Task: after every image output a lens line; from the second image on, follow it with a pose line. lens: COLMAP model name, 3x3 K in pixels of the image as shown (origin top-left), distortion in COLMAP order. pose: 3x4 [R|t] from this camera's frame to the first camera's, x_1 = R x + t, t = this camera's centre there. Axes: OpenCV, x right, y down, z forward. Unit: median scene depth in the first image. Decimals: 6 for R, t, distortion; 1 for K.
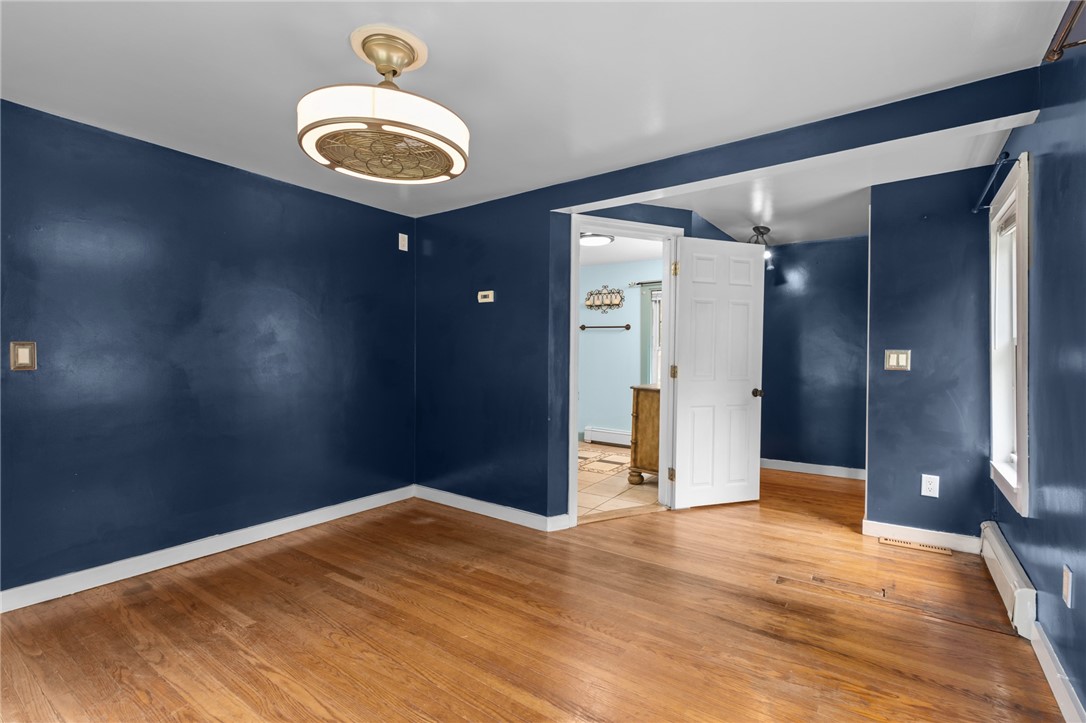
lens RADIAL K [[507.7, 0, 542.2], [0, 507.7, 356.4], [0, 0, 1]] dist [-0.003213, -0.000254]
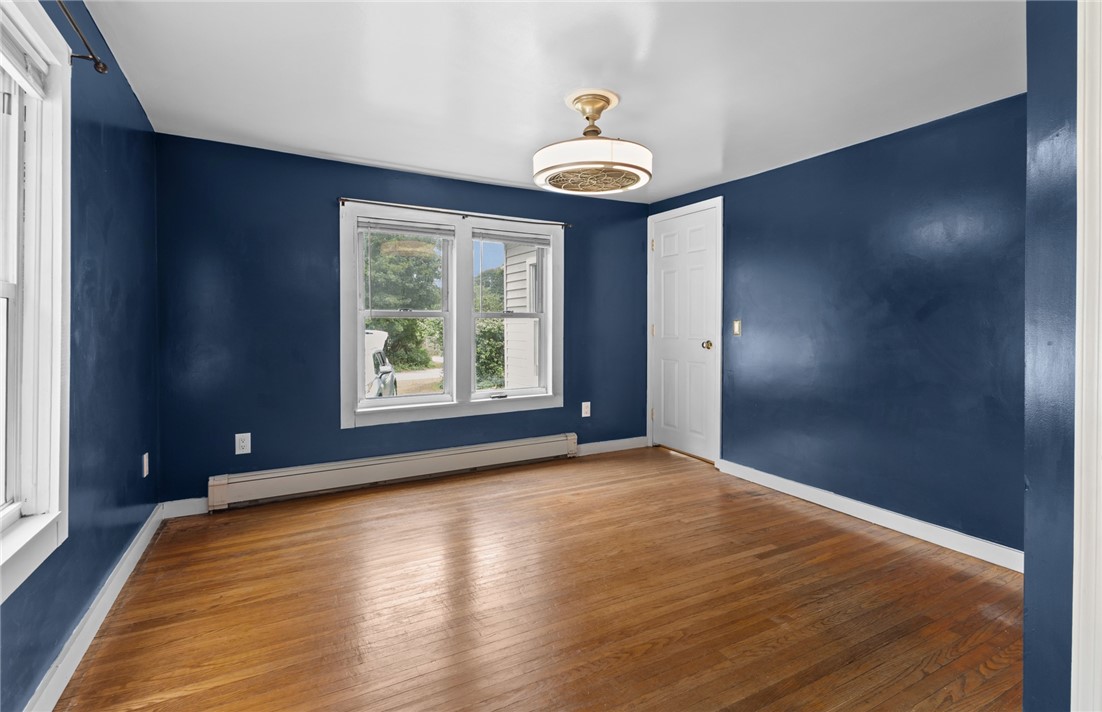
lens RADIAL K [[523.9, 0, 559.7], [0, 523.9, 324.5], [0, 0, 1]] dist [0.000755, 0.000042]
pose [[-0.438892, -0.004162, -0.898530, 0.709785], [-0.009526, 0.999955, 0.000022, -0.002536], [0.898489, 0.008569, -0.438912, 1.094015]]
